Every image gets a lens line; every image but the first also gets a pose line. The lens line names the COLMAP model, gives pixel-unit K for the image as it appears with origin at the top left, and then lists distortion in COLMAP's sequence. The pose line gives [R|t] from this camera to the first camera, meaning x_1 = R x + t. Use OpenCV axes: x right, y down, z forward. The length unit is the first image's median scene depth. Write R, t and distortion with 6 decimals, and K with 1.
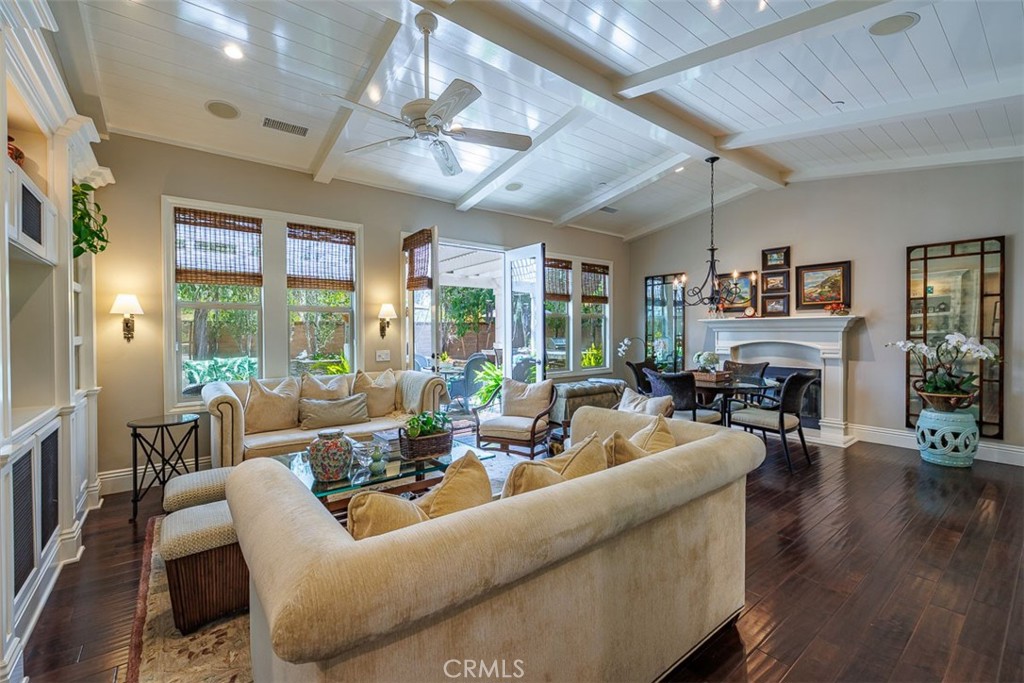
lens RADIAL K [[431.8, 0, 512.5], [0, 431.8, 337.8], [0, 0, 1]] dist [-0.000840, -0.000056]
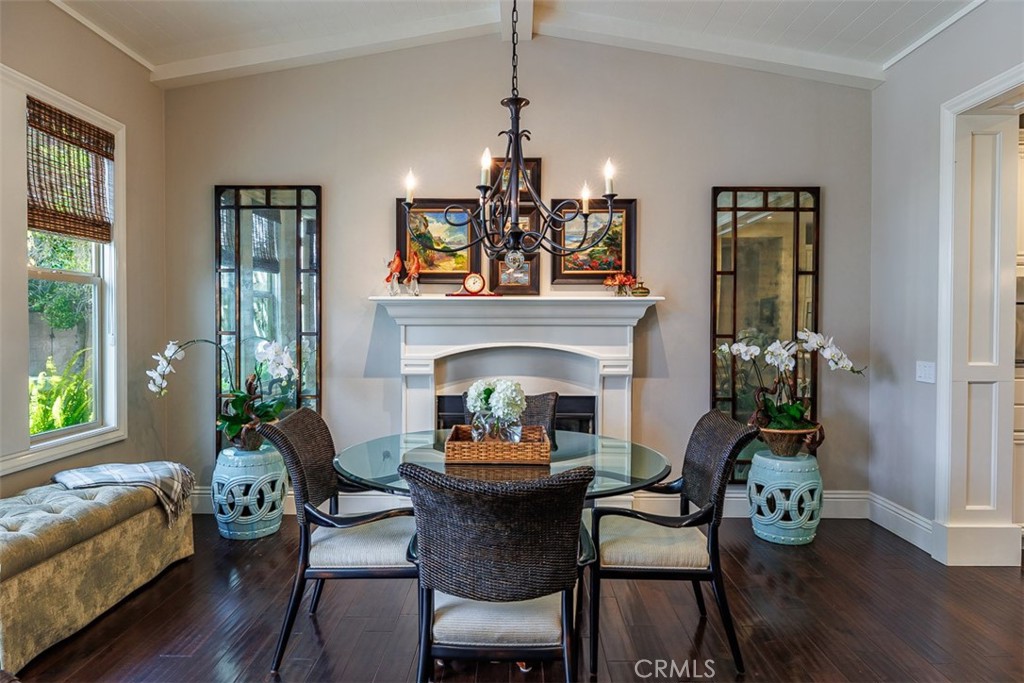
lens RADIAL K [[651.3, 0, 509.8], [0, 651.3, 336.1], [0, 0, 1]] dist [0.003731, -0.001389]
pose [[0.635338, -0.009034, 0.772181, 0.024590], [0.005075, 0.999959, 0.007524, -0.008202], [-0.772217, -0.000861, 0.635358, 0.536311]]
